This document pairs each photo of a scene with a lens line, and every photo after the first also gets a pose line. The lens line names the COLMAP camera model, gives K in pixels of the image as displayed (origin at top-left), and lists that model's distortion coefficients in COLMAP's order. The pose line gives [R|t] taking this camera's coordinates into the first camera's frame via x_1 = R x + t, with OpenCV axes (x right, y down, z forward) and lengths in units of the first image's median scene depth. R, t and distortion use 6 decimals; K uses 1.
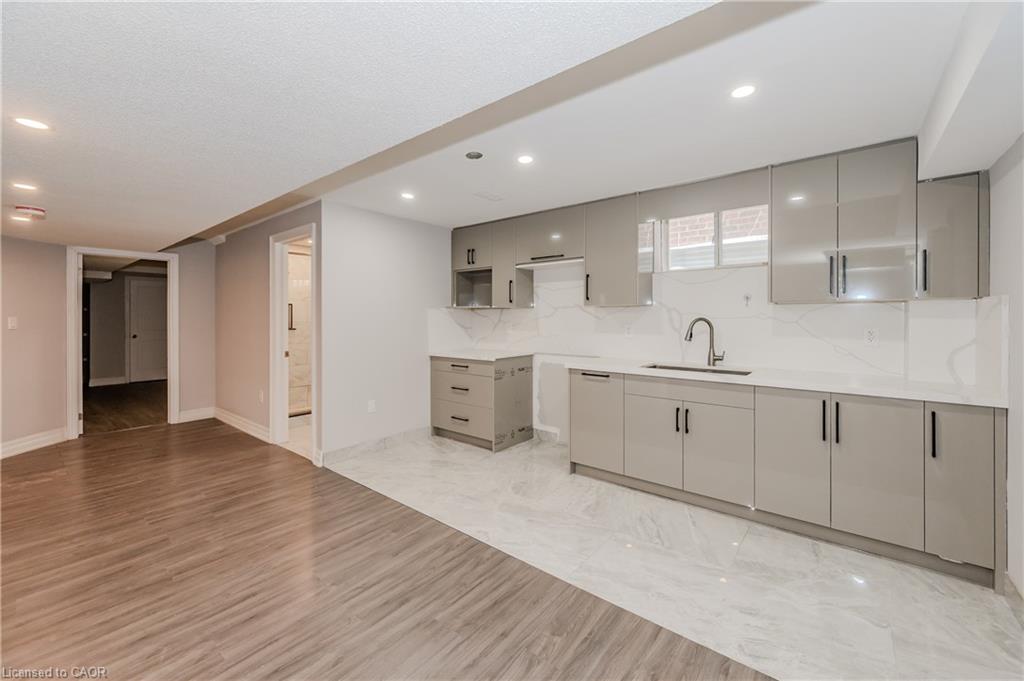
lens RADIAL K [[415.2, 0, 505.6], [0, 415.2, 321.2], [0, 0, 1]] dist [-0.000270, -0.000015]
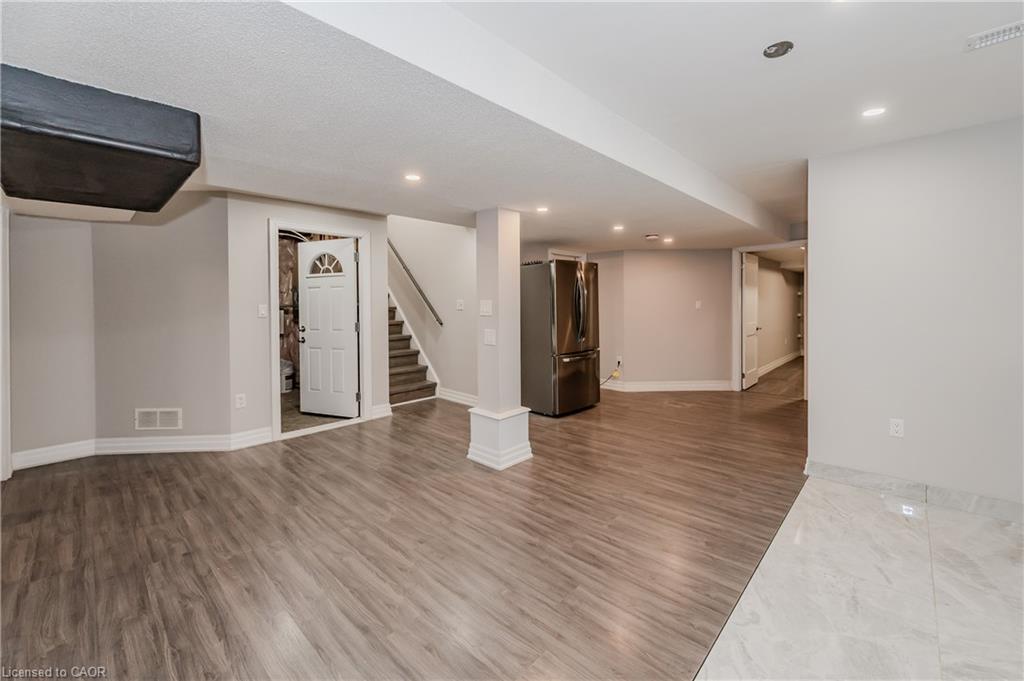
lens RADIAL K [[415.2, 0, 508.8], [0, 415.2, 309.4], [0, 0, 1]] dist [-0.000270, -0.000015]
pose [[-0.077632, 0.011958, -0.996910, 0.815258], [0.003857, 0.999924, 0.011694, -0.000866], [0.996975, -0.002937, -0.077672, 0.836060]]
